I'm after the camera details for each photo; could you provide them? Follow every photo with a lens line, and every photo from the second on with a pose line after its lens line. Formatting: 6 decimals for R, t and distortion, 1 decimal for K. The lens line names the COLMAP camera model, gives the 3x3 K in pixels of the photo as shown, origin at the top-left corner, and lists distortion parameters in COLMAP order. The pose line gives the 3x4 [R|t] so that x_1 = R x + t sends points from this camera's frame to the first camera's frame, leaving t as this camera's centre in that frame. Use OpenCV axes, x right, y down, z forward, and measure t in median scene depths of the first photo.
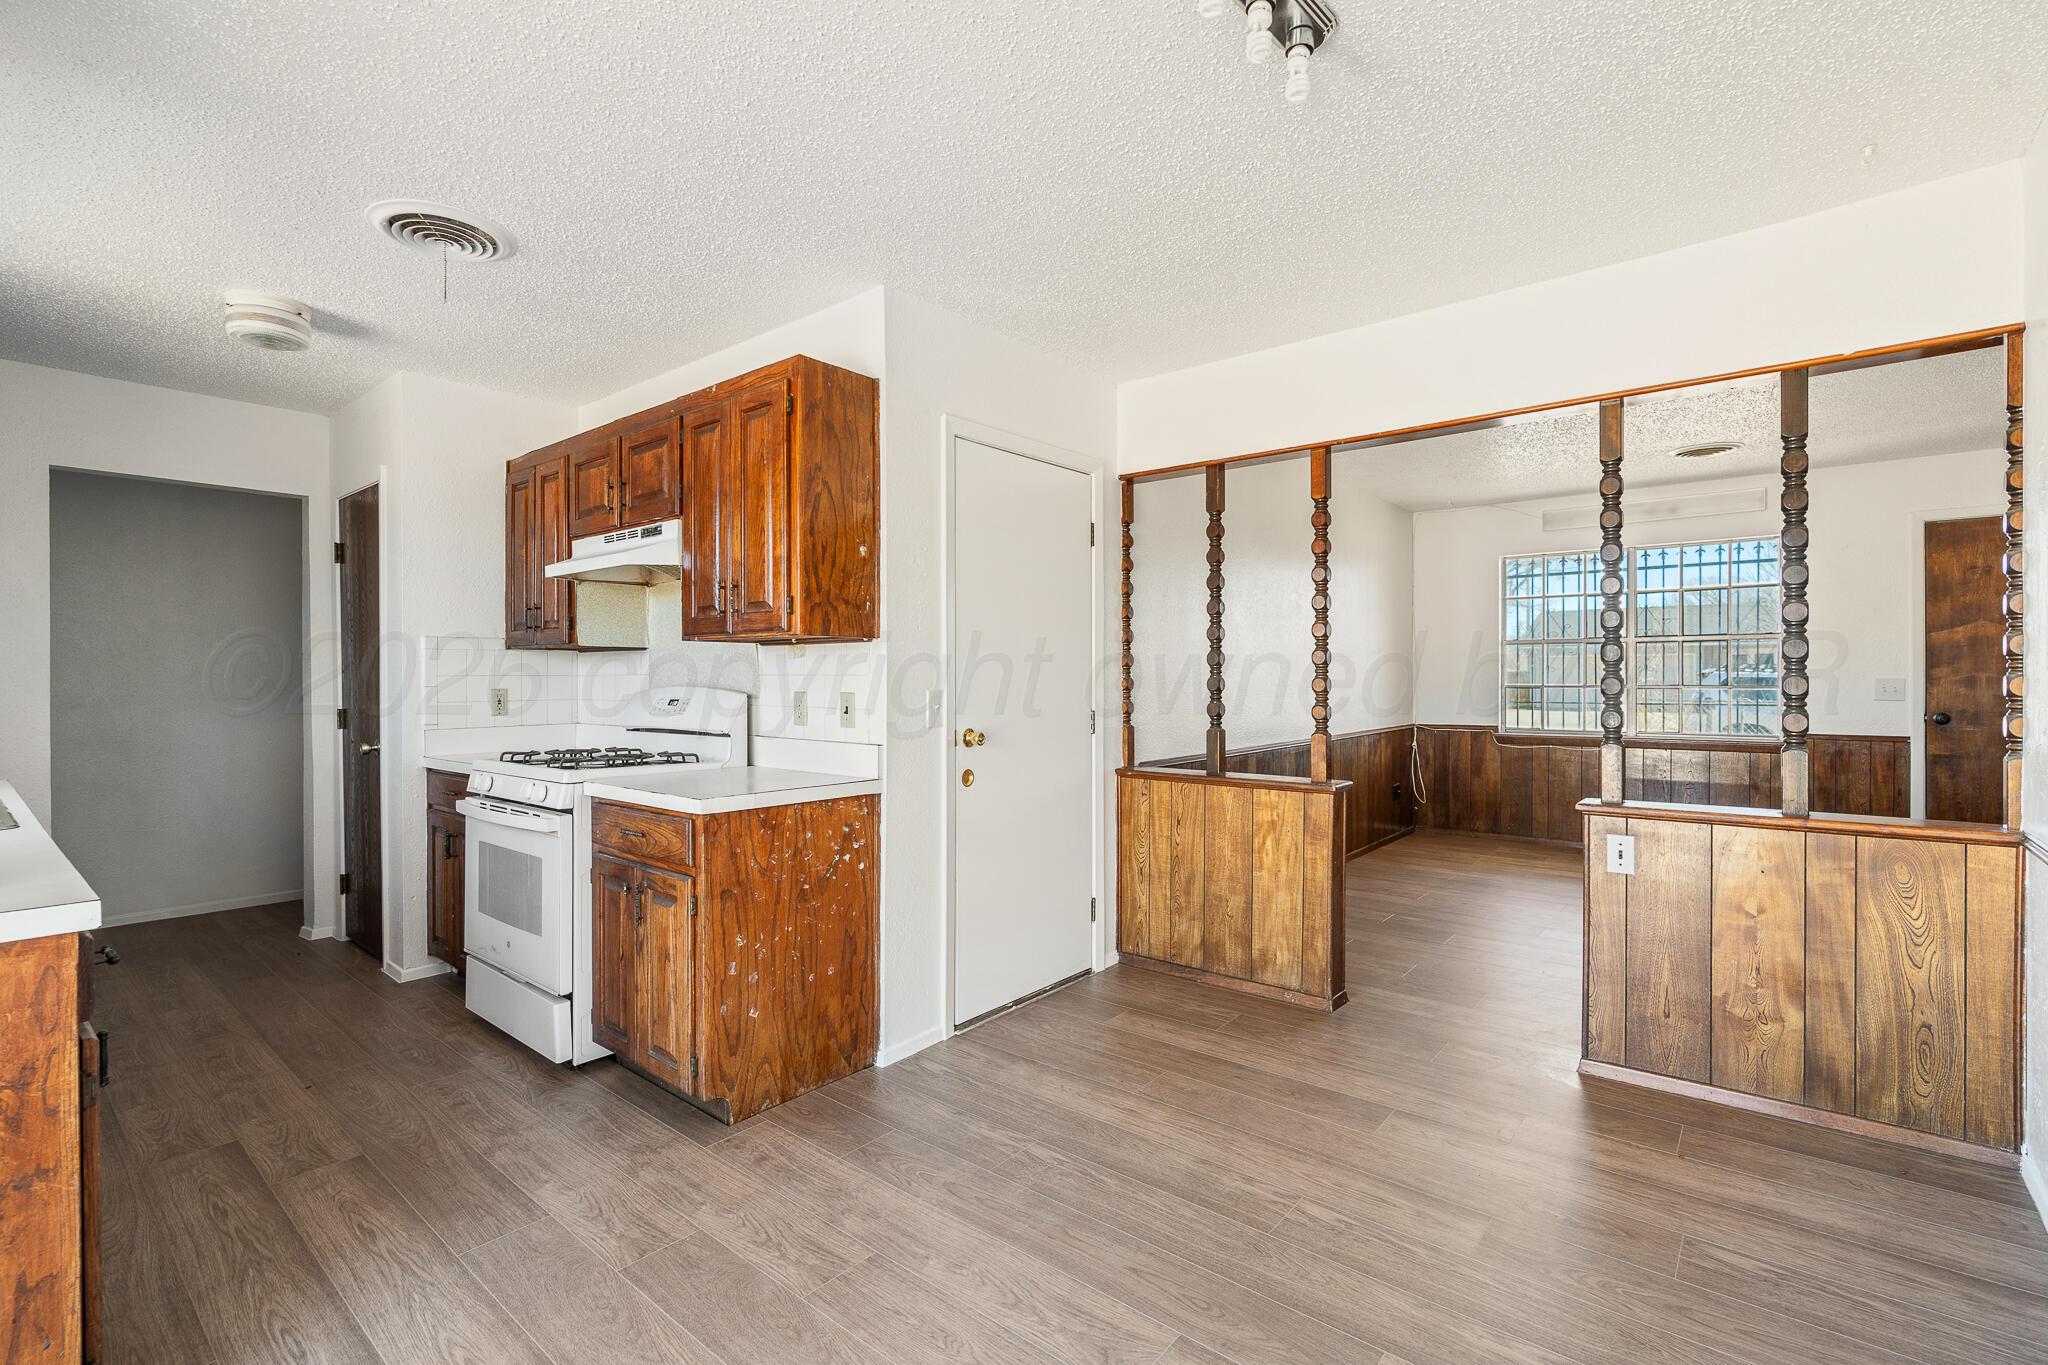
lens RADIAL K [[913.5, 0, 1025.4], [0, 913.5, 683.4], [0, 0, 1]] dist [-0.009835, 0.003116]
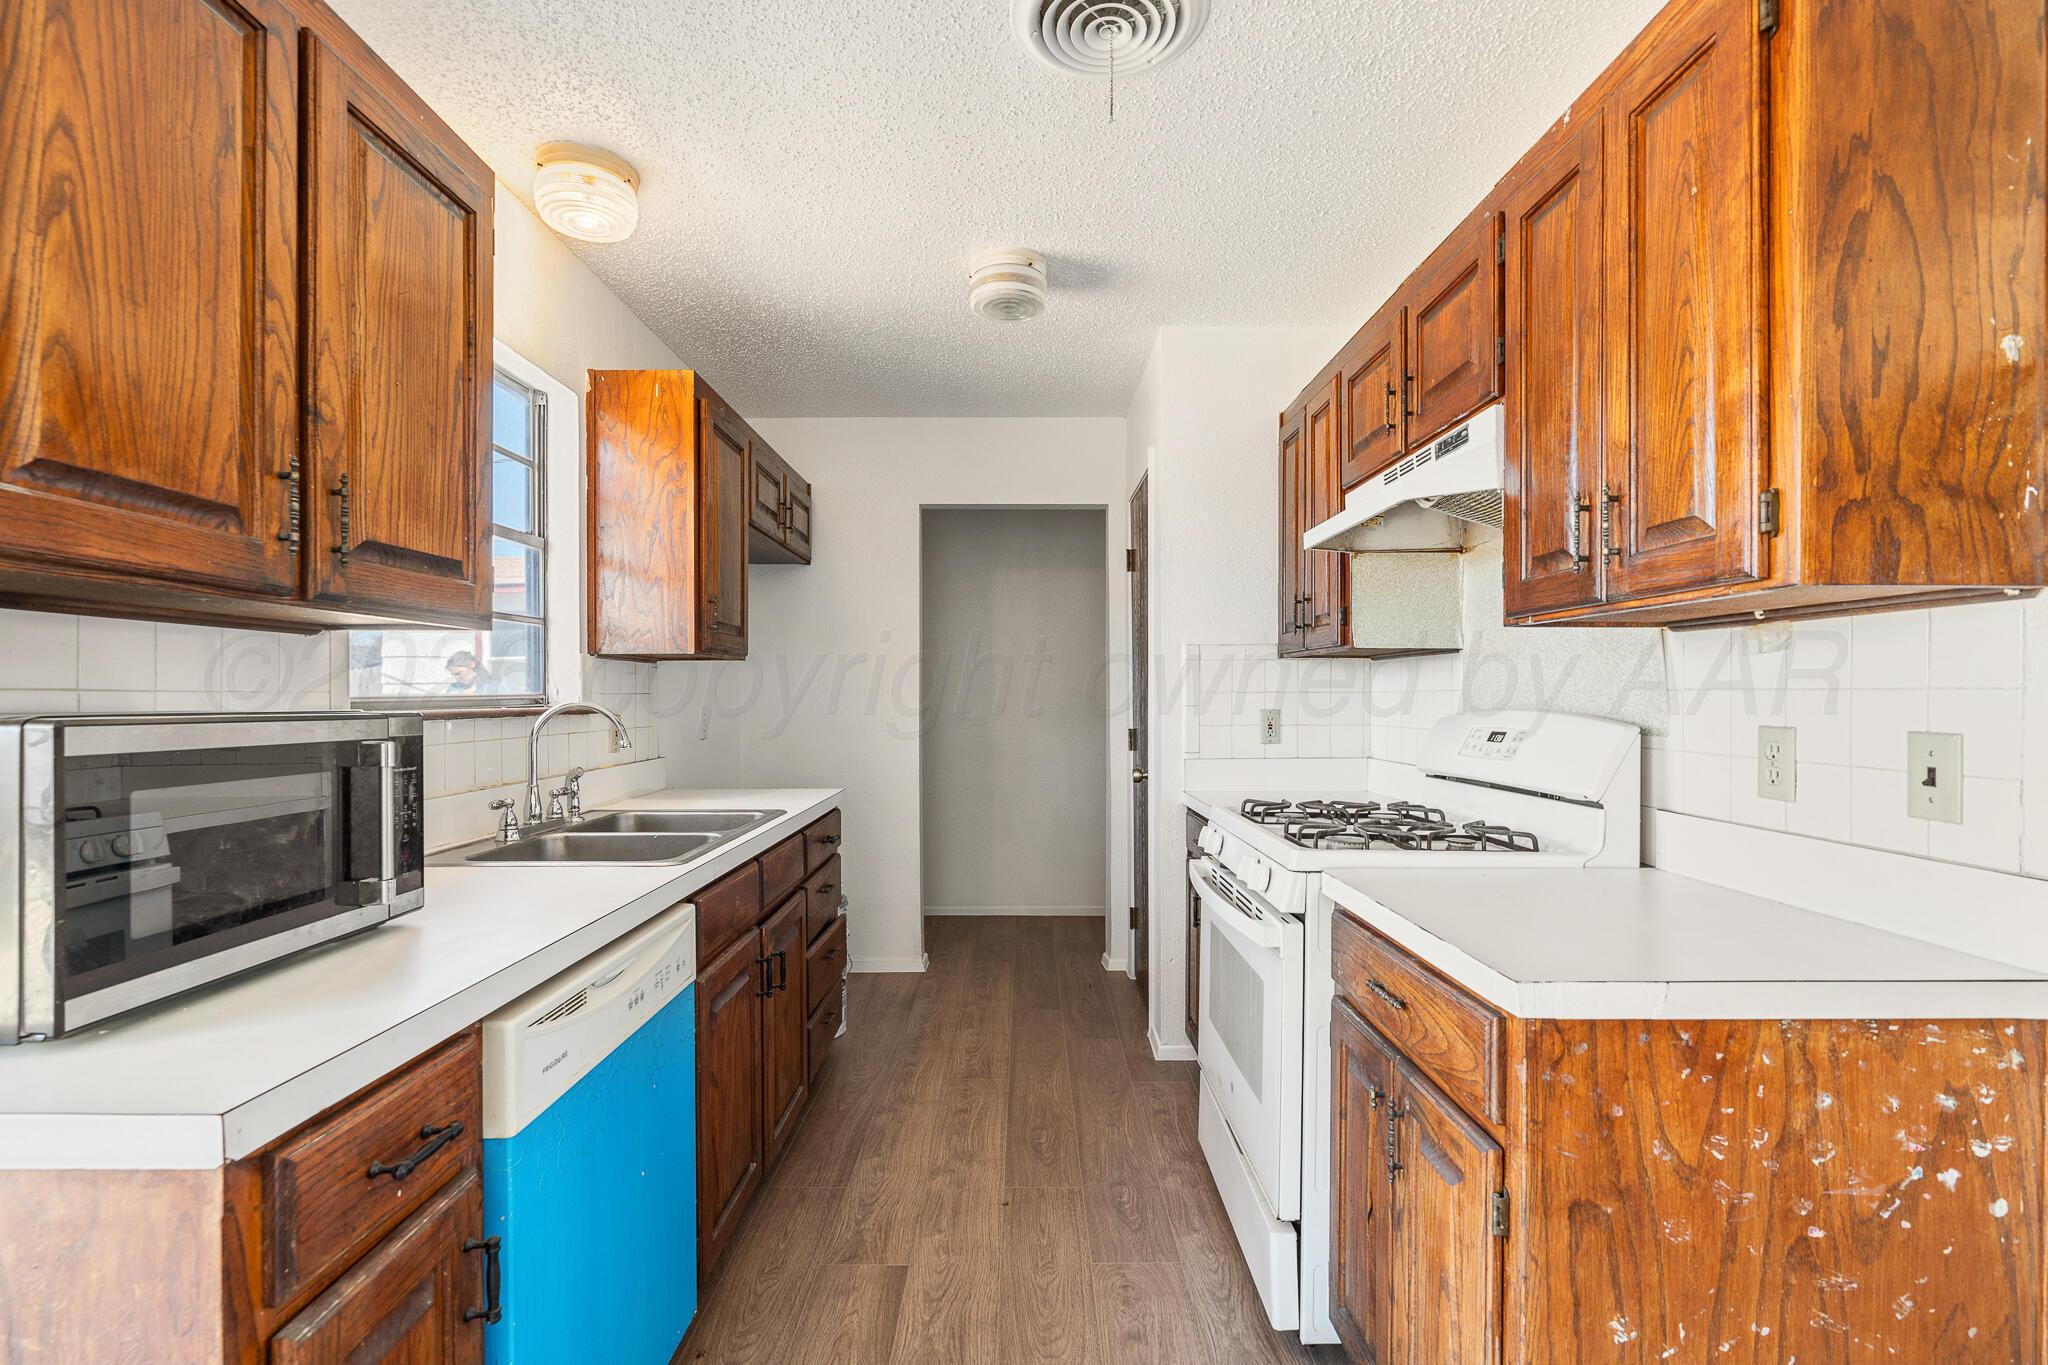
lens RADIAL K [[913.5, 0, 1023.0], [0, 913.5, 695.6], [0, 0, 1]] dist [-0.009835, 0.003116]
pose [[0.632691, 0.002191, -0.774401, -0.149606], [-0.007539, 0.999966, -0.003330, -0.002255], [0.774368, 0.007945, 0.632686, 0.474748]]
